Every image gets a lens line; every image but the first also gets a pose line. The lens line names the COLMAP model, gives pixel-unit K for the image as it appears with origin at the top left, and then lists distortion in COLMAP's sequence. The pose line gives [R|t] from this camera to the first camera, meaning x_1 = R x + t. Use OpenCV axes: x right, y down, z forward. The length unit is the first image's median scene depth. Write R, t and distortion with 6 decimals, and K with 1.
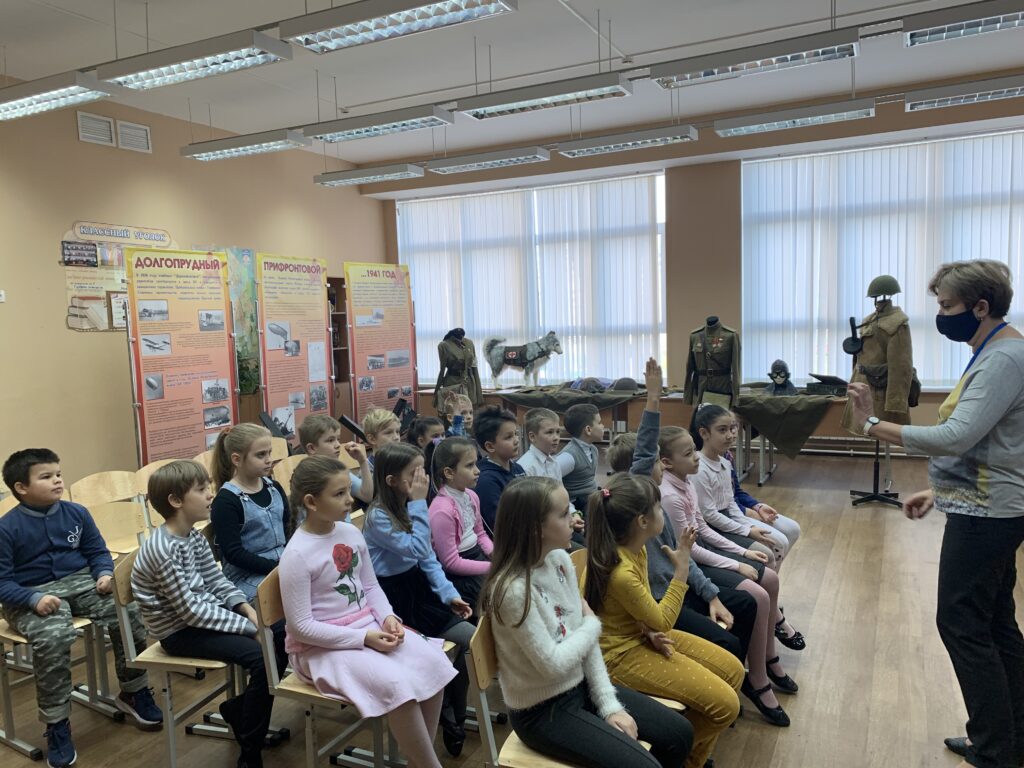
lens RADIAL K [[776.2, 0, 512.0], [0, 776.2, 384.0], [0, 0, 1]] dist [0.074275, -0.087589]
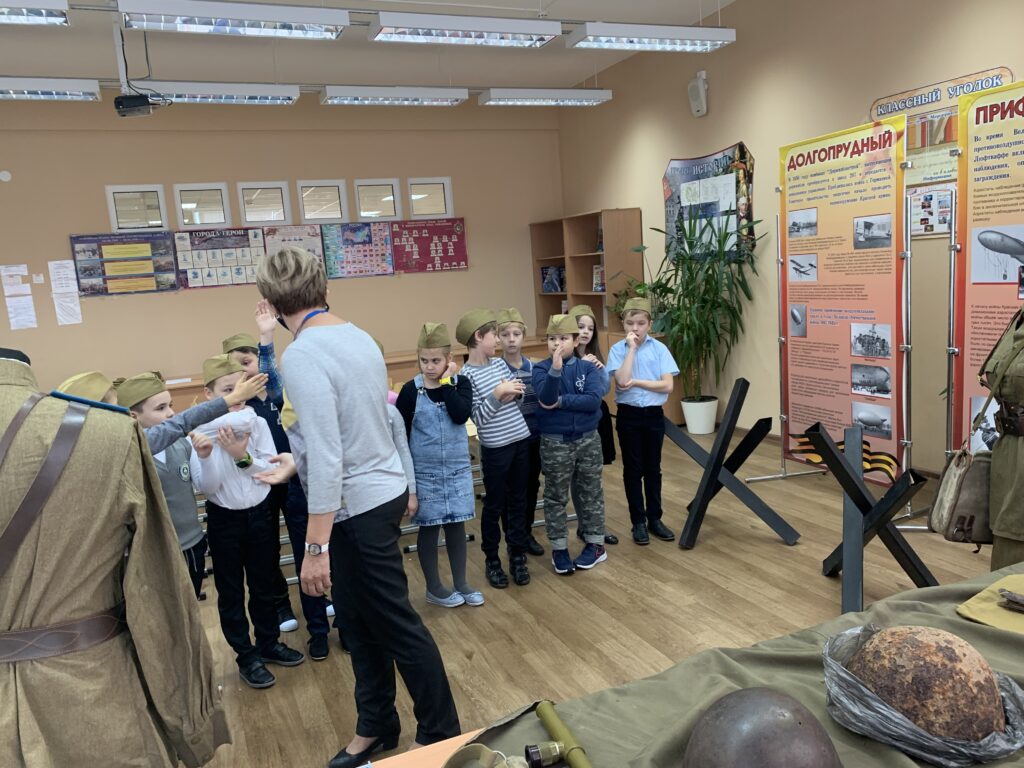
lens RADIAL K [[776.2, 0, 512.0], [0, 776.2, 384.0], [0, 0, 1]] dist [0.074275, -0.087589]
pose [[-0.635916, 0.194951, -0.746729, 0.279103], [0.030731, 0.973198, 0.227905, -0.103536], [0.771146, 0.121981, -0.624864, 1.064087]]
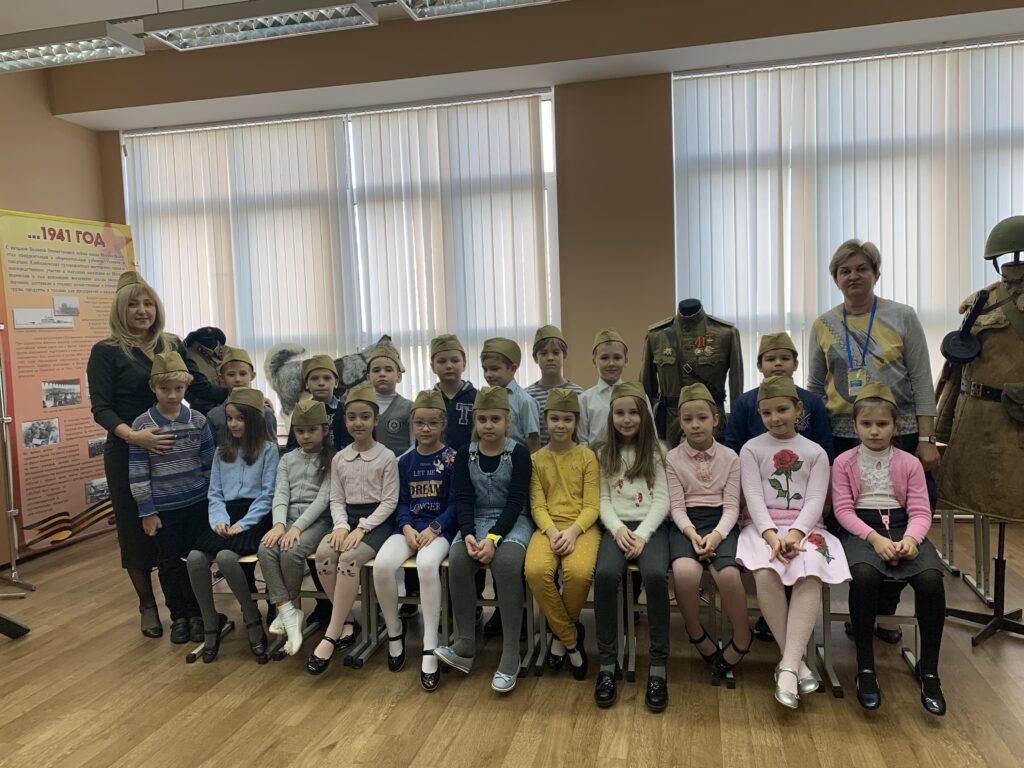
lens RADIAL K [[776.2, 0, 512.0], [0, 776.2, 384.0], [0, 0, 1]] dist [0.074275, -0.087589]
pose [[0.972469, -0.016850, 0.232423, 0.007397], [0.024314, 0.999275, -0.029286, -0.012206], [-0.231761, 0.034131, 0.972174, 0.434348]]
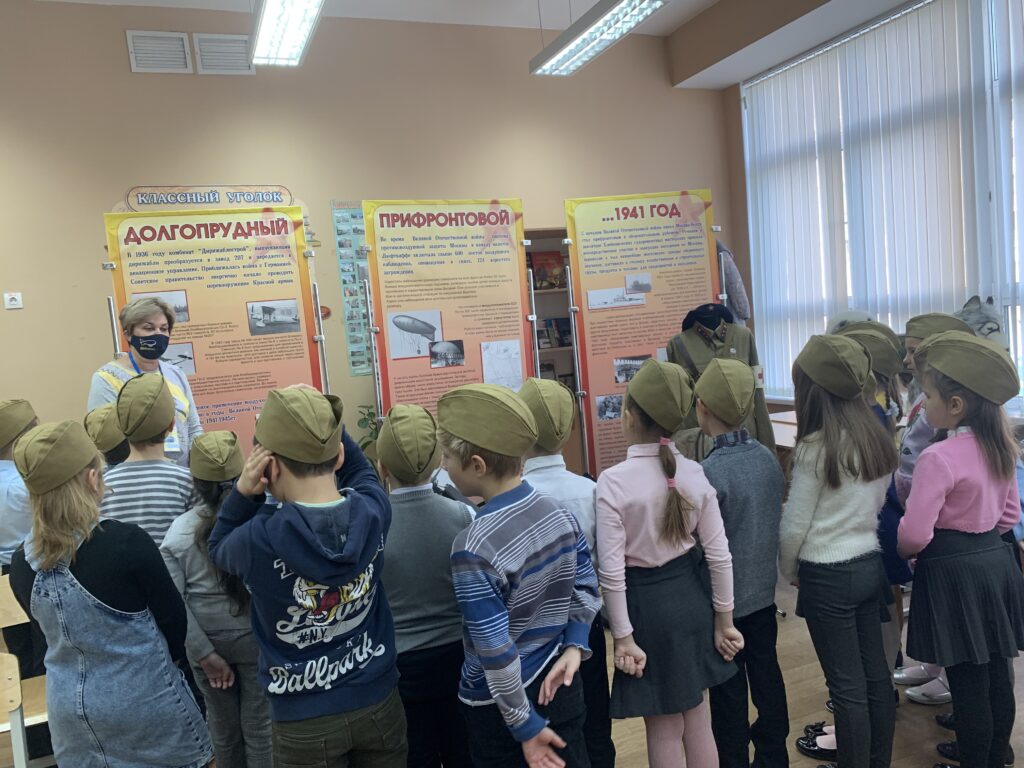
lens RADIAL K [[776.2, 0, 512.0], [0, 776.2, 384.0], [0, 0, 1]] dist [0.074275, -0.087589]
pose [[0.748684, 0.017423, -0.662698, 0.156437], [0.006757, 0.999402, 0.033909, -0.042465], [0.662893, -0.029865, 0.748118, 0.586528]]
